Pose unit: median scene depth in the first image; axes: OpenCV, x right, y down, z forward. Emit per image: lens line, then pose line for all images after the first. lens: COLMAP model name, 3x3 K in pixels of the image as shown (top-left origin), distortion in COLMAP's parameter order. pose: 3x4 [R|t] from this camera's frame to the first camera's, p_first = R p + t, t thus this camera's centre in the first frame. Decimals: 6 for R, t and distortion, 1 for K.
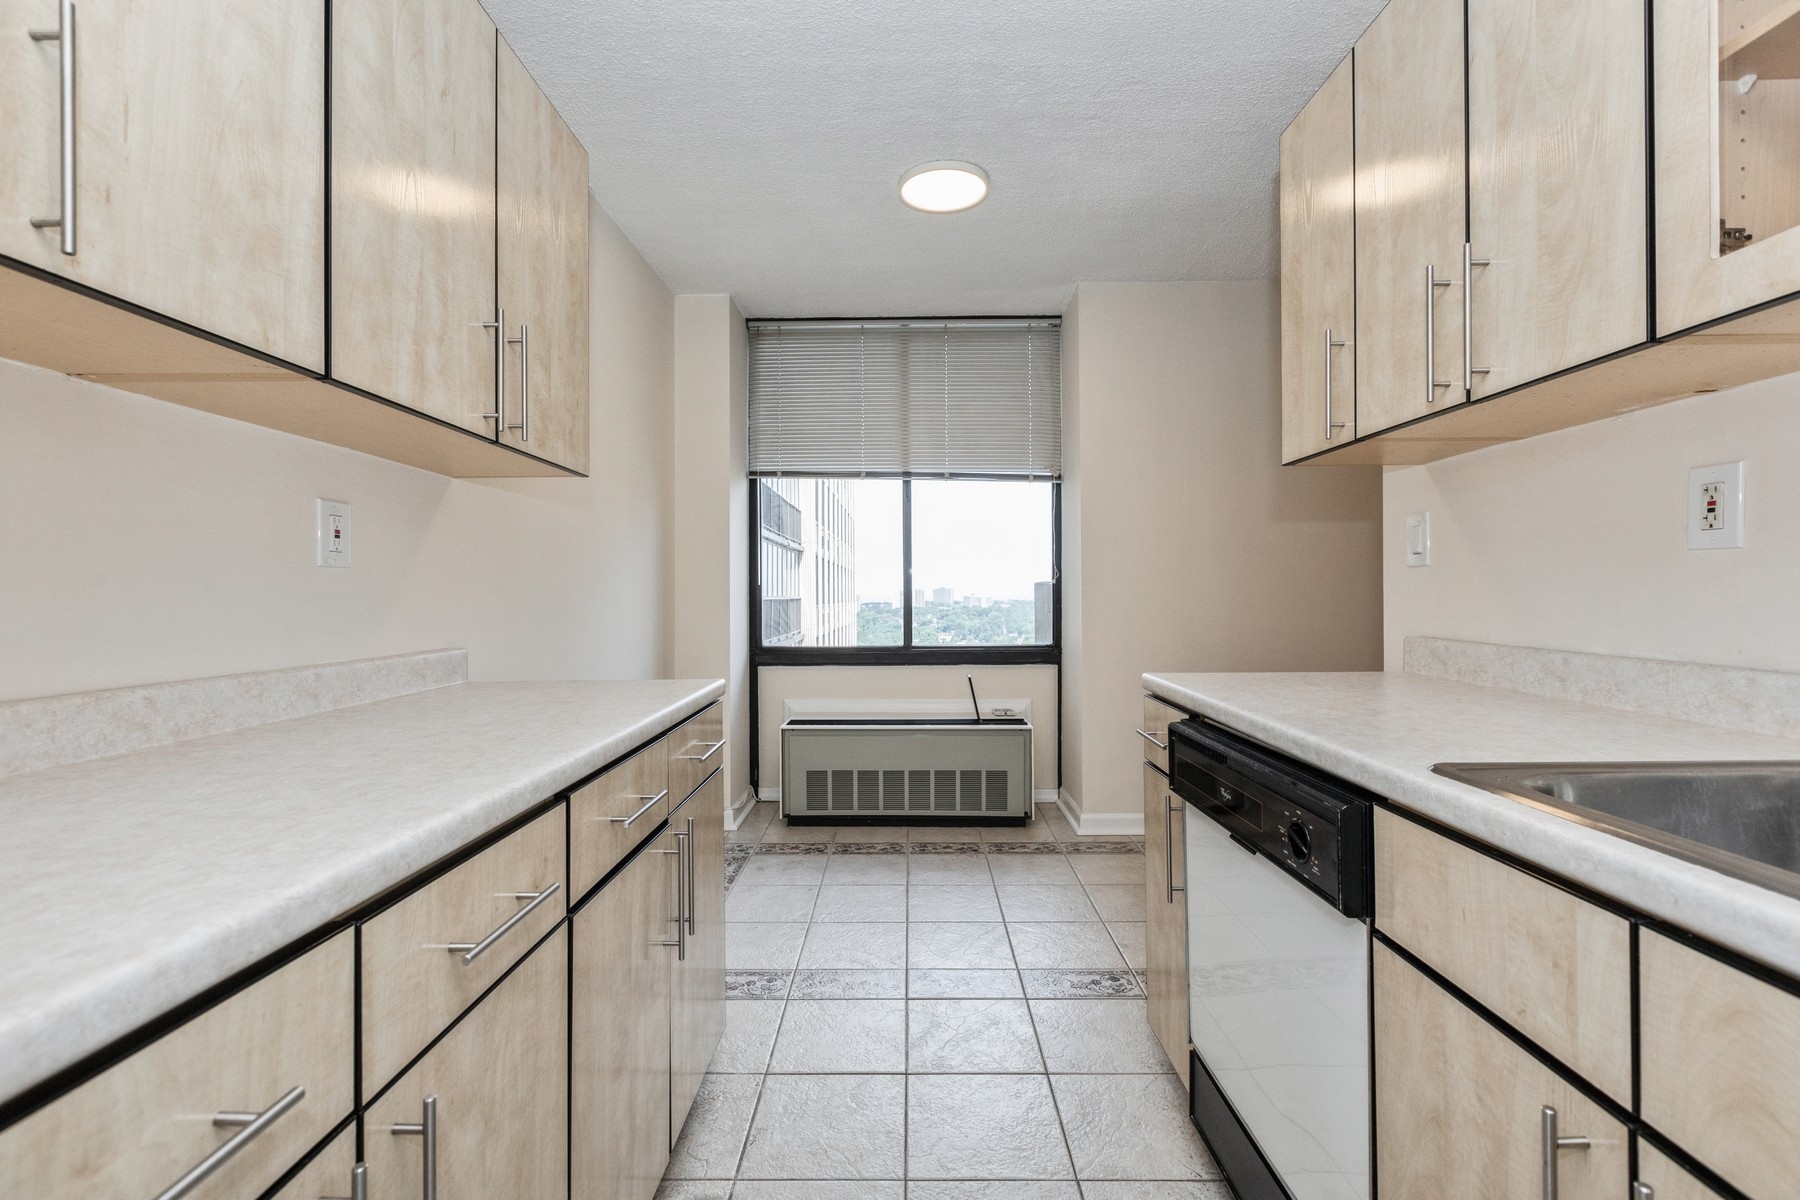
lens RADIAL K [[804.2, 0, 899.3], [0, 804.2, 586.3], [0, 0, 1]] dist [0.001337, -0.000219]
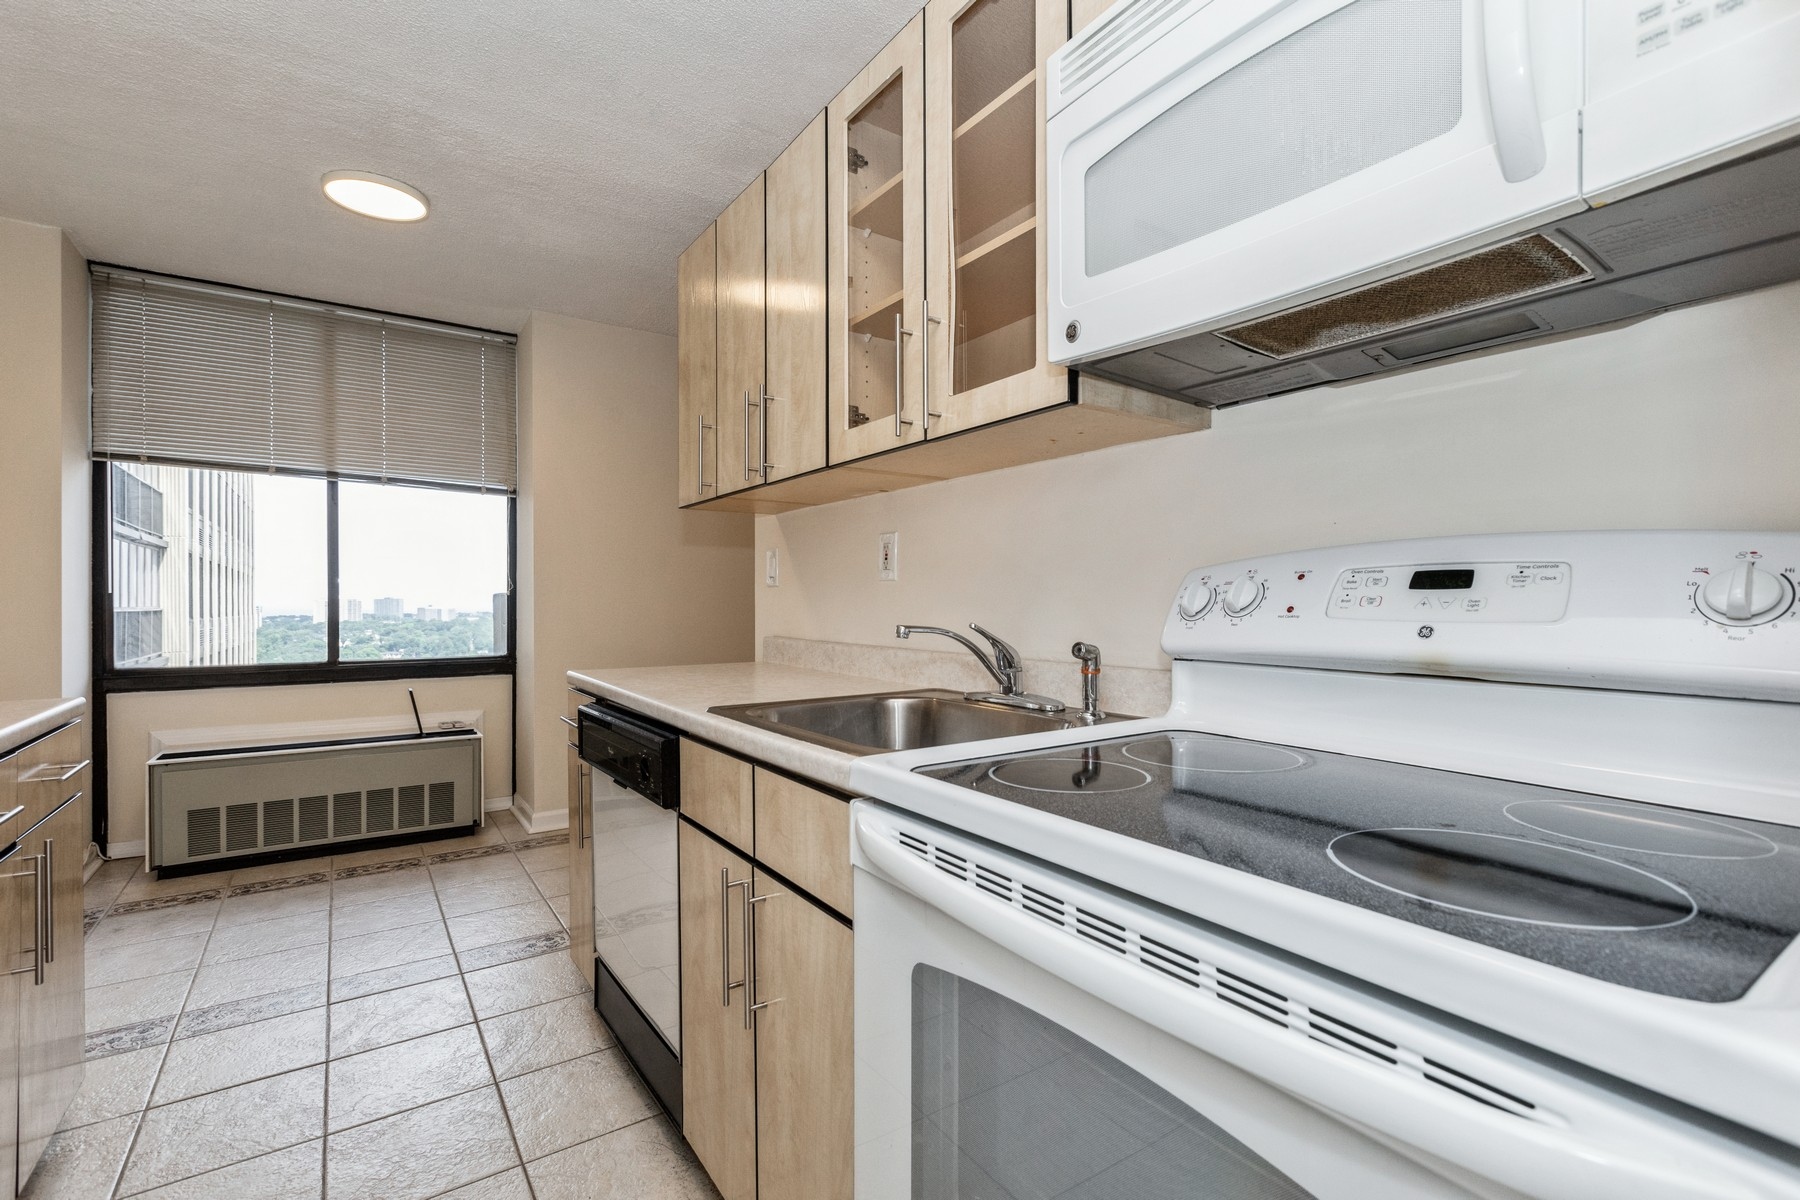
lens RADIAL K [[900.3, 0, 966.5], [0, 900.3, 606.4], [0, 0, 1]] dist [0.002231, -0.000893]
pose [[0.814783, 0.002649, 0.579760, 0.003412], [-0.008560, 0.999936, 0.007462, -0.002759], [-0.579703, -0.011043, 0.814753, -0.283488]]
